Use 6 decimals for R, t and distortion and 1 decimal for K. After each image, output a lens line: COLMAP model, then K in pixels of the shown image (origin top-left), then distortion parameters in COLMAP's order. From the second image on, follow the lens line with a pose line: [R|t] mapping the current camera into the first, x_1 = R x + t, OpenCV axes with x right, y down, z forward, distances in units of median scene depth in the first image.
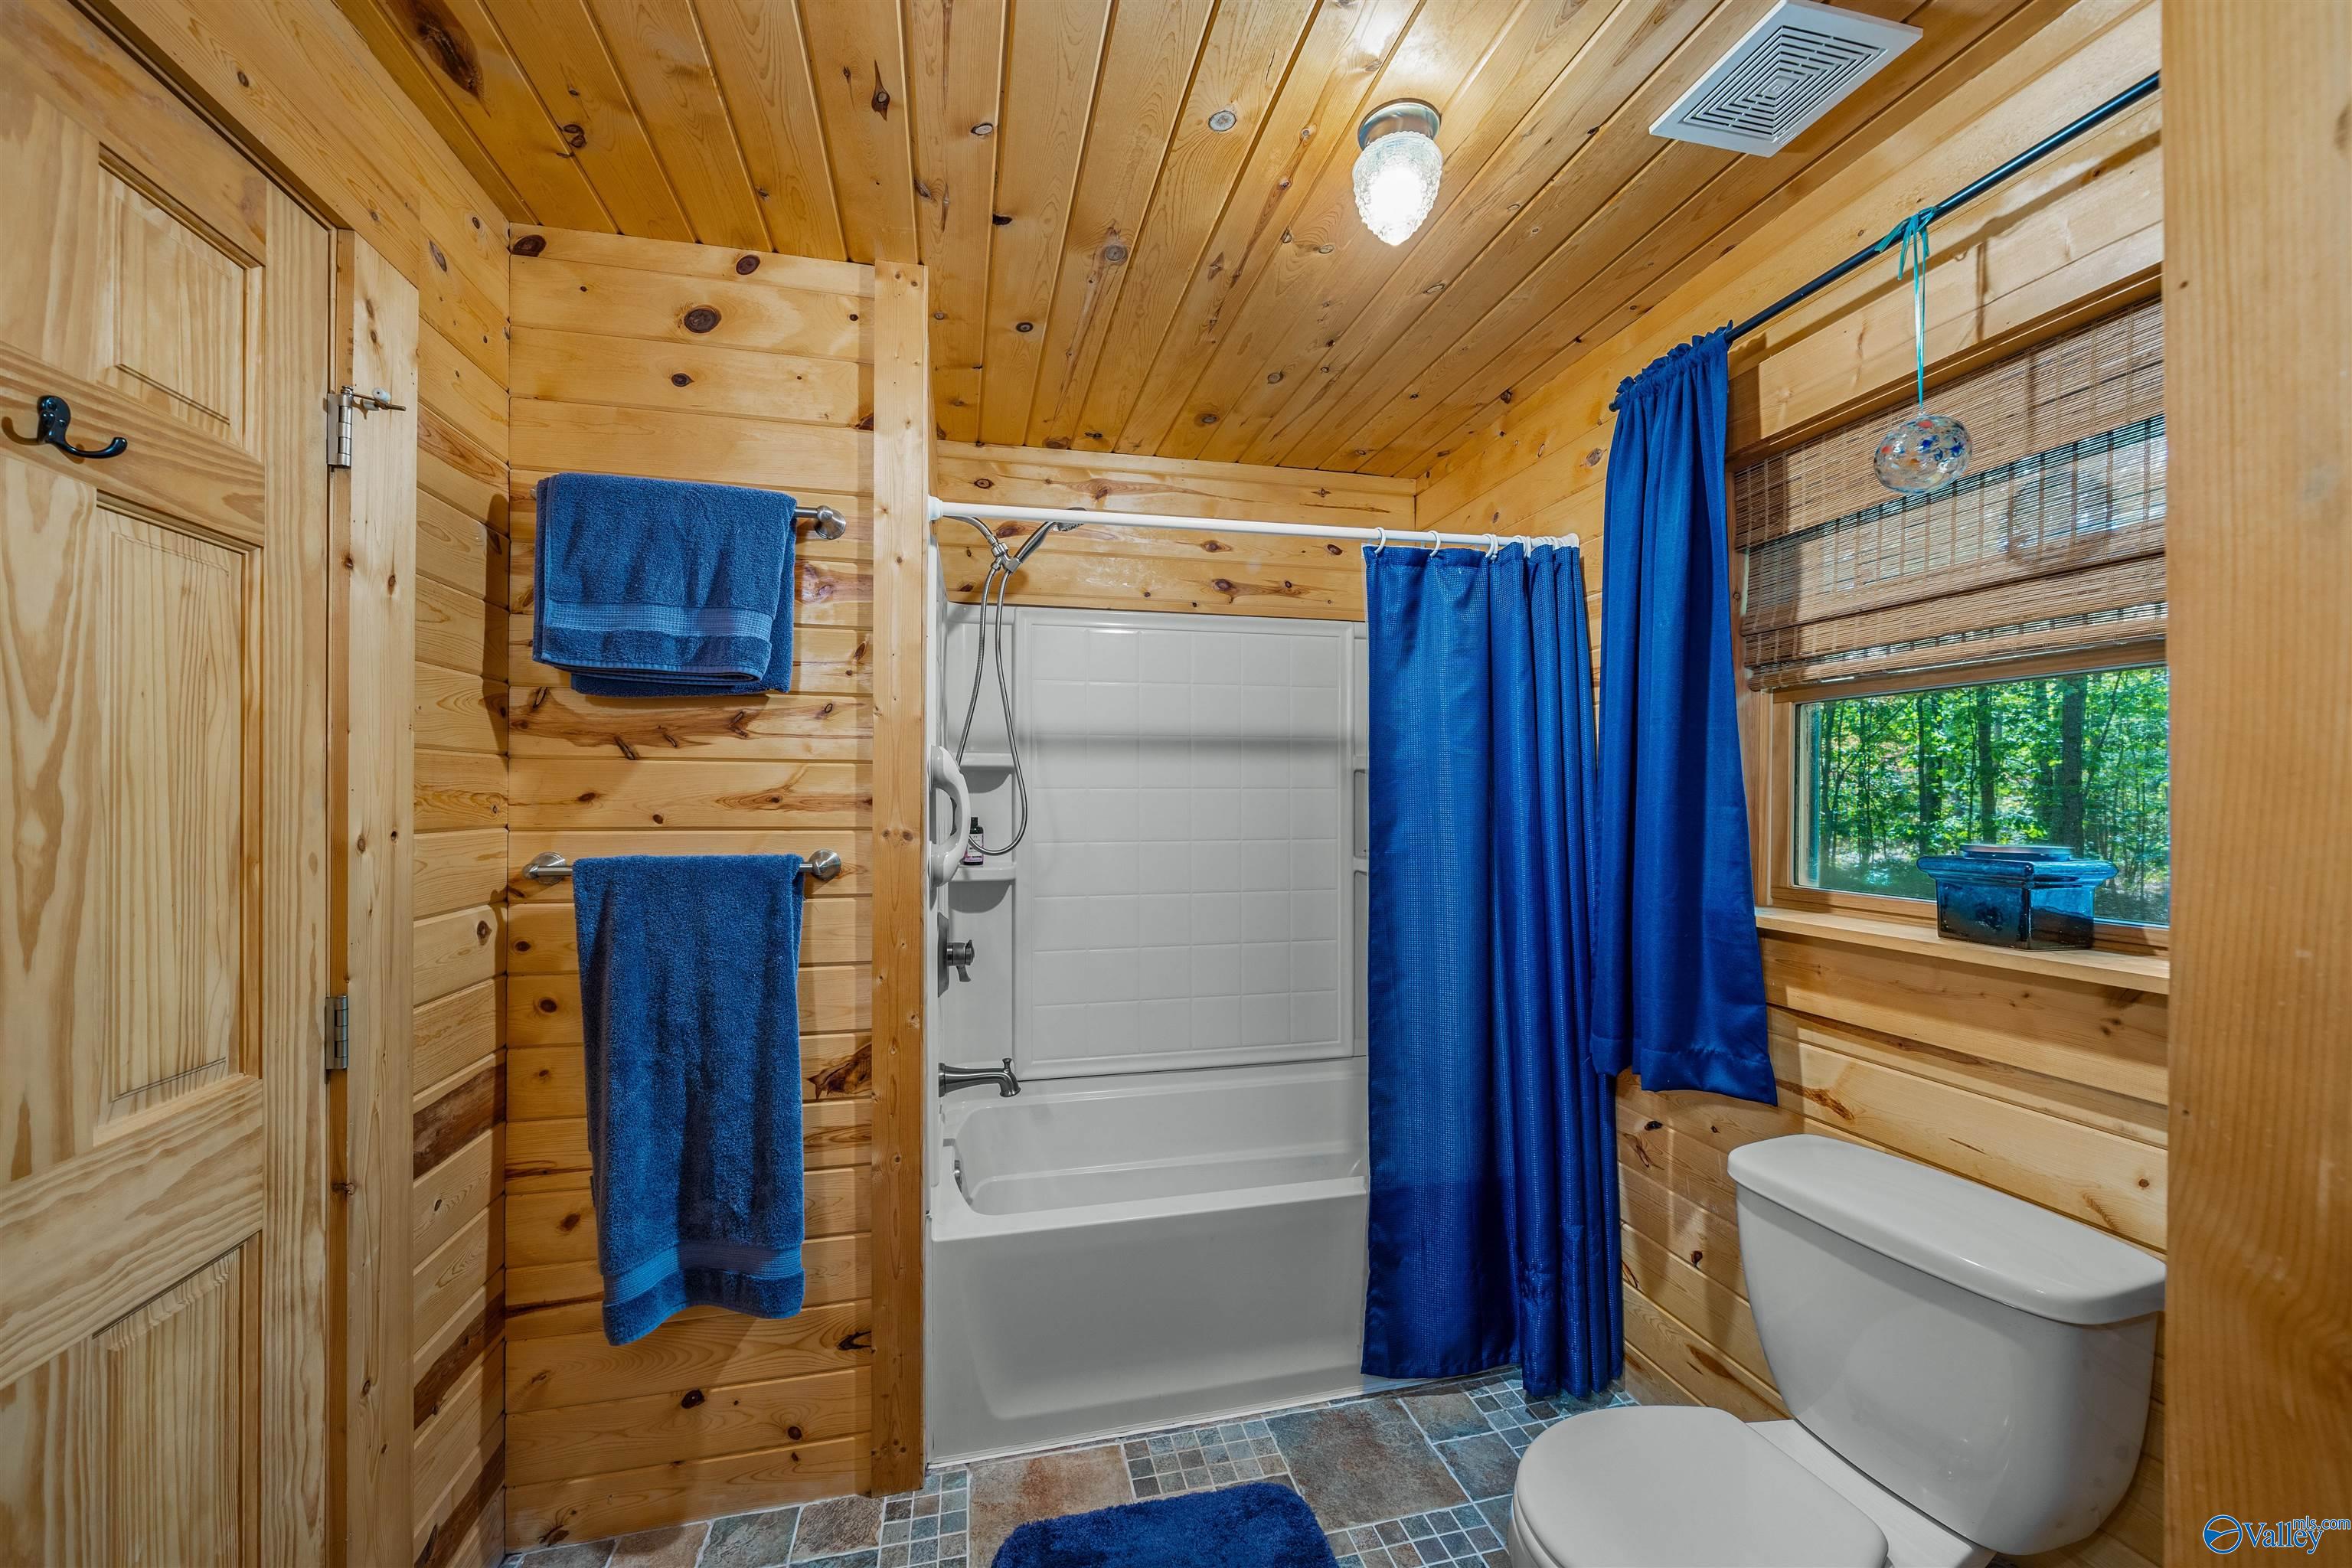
lens RADIAL K [[888.4, 0, 1176.0], [0, 888.4, 784.0], [0, 0, 1]] dist [-0.011774, -0.000052]
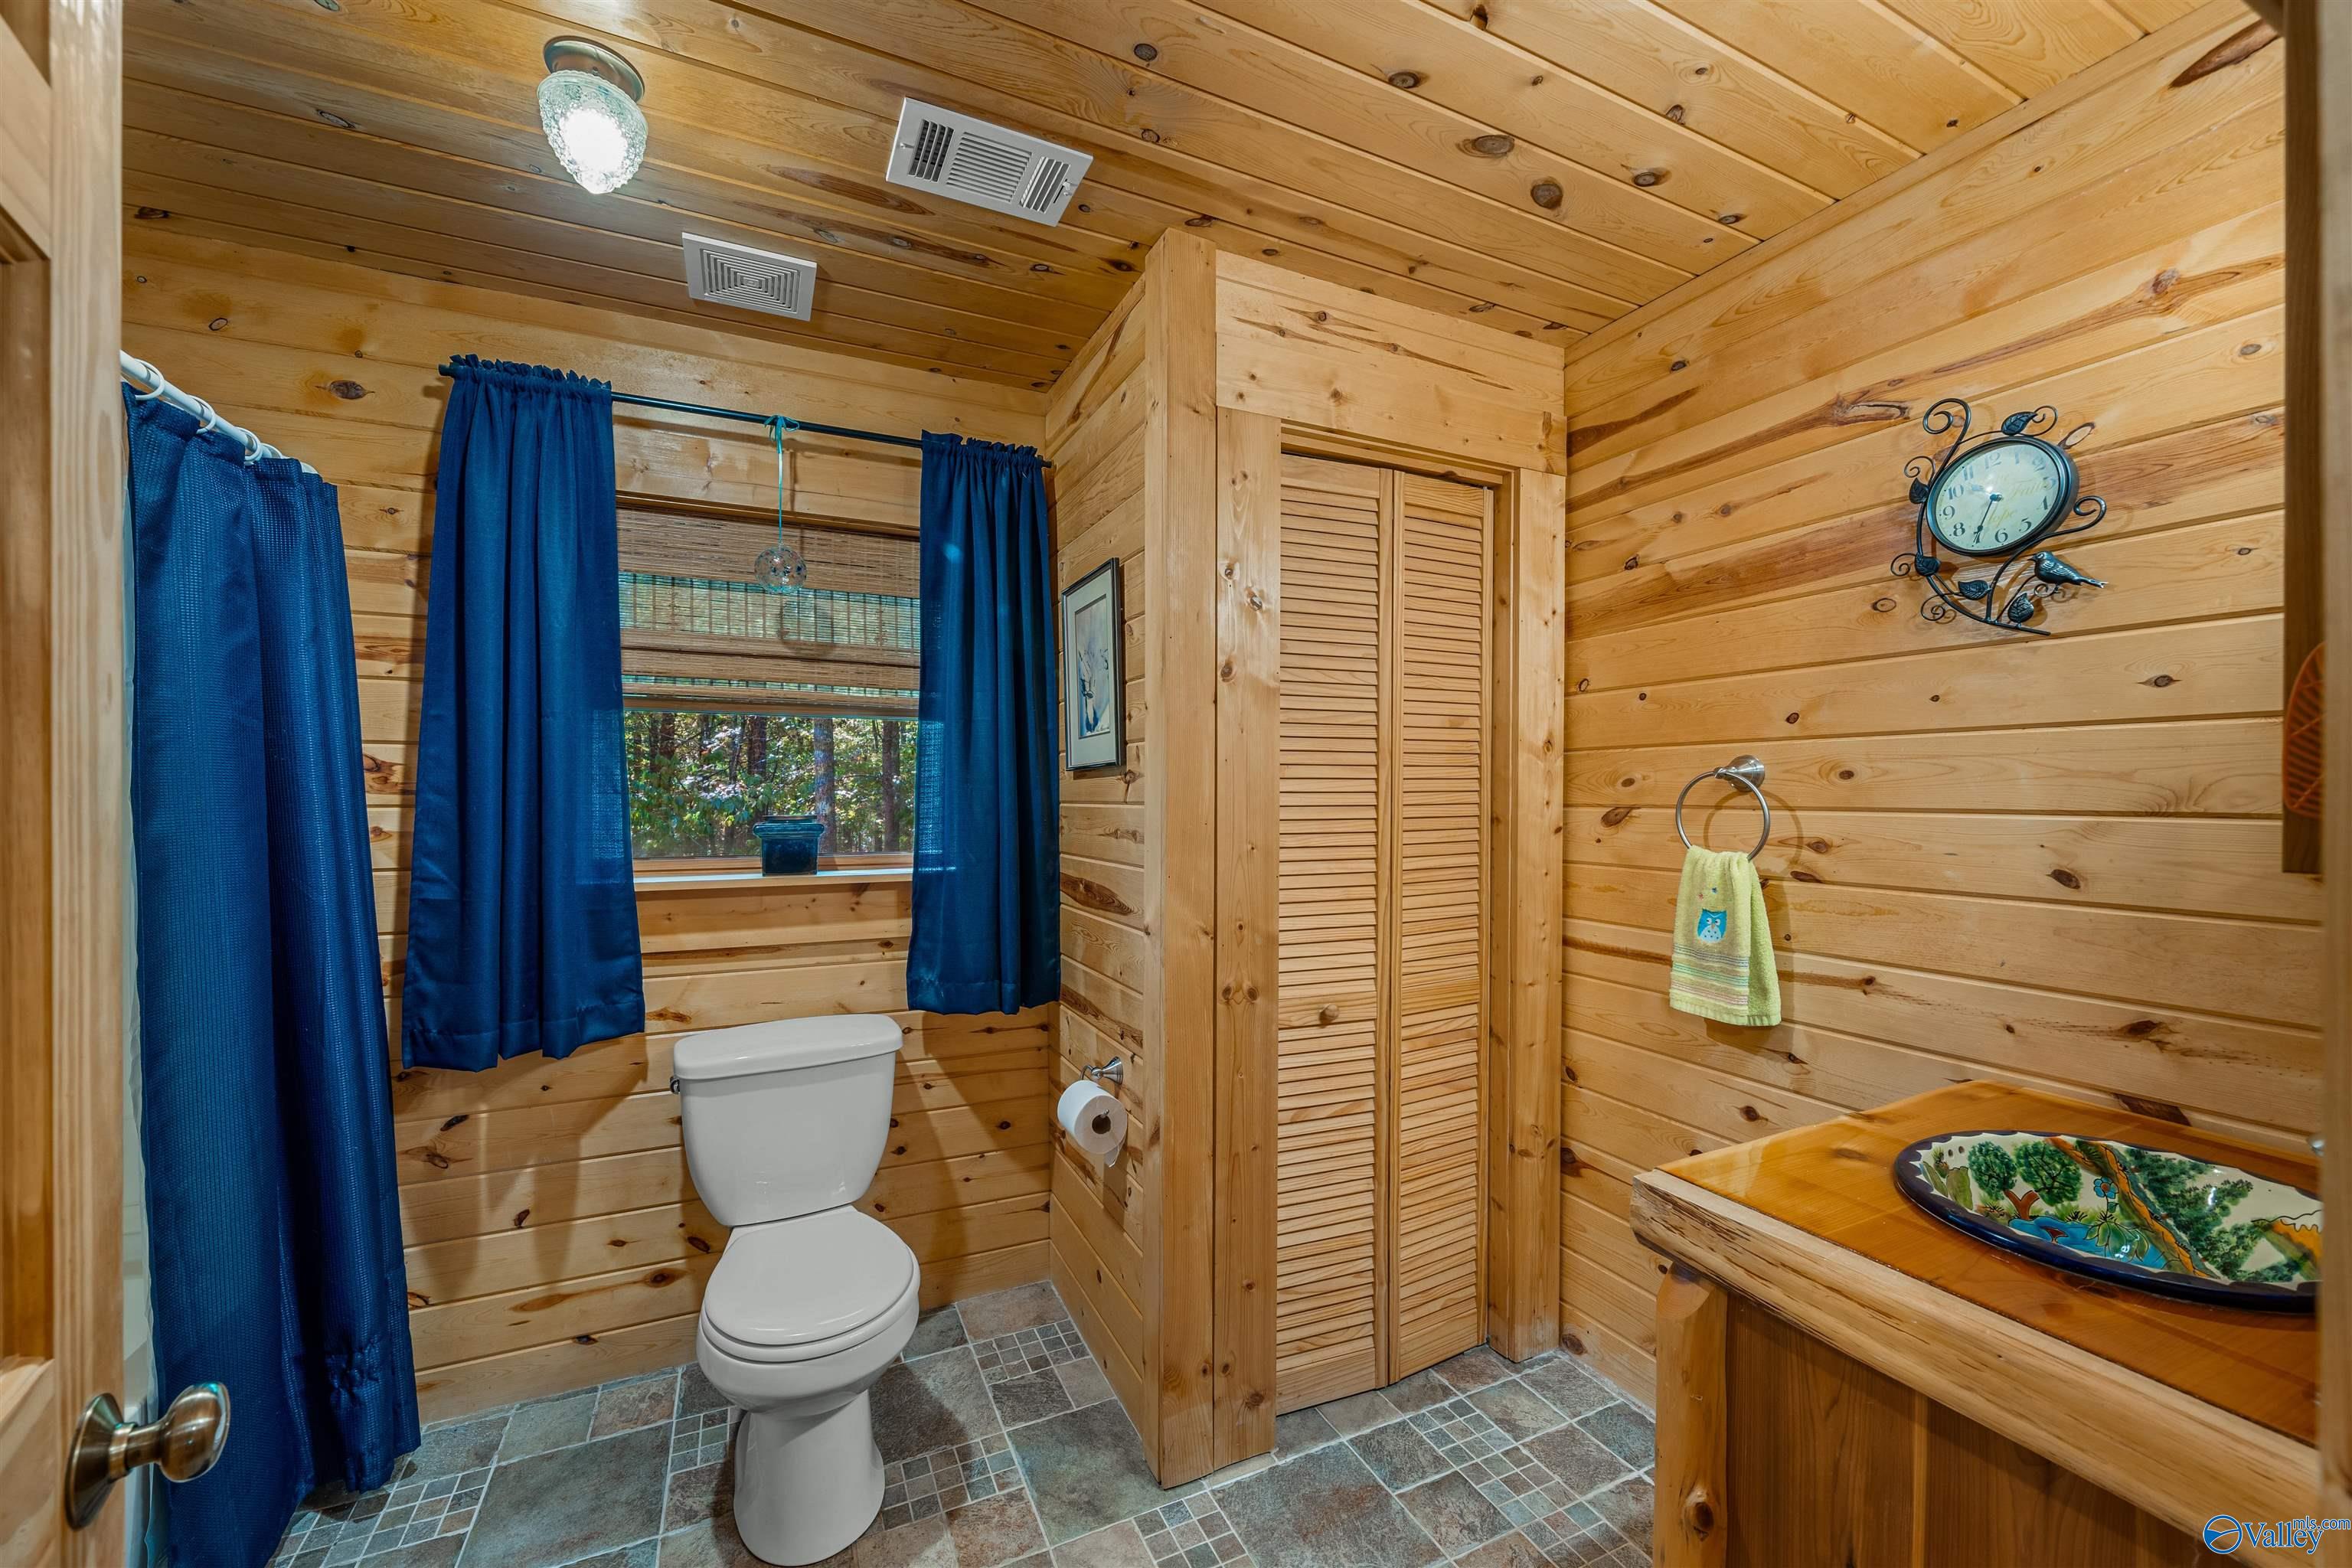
lens RADIAL K [[888.4, 0, 1176.0], [0, 888.4, 784.0], [0, 0, 1]] dist [-0.011774, -0.000052]
pose [[-0.205157, 0.007455, 0.978701, -0.700845], [-0.012757, 0.999866, -0.010290, 0.014586], [-0.978646, -0.014597, -0.205035, 0.512290]]
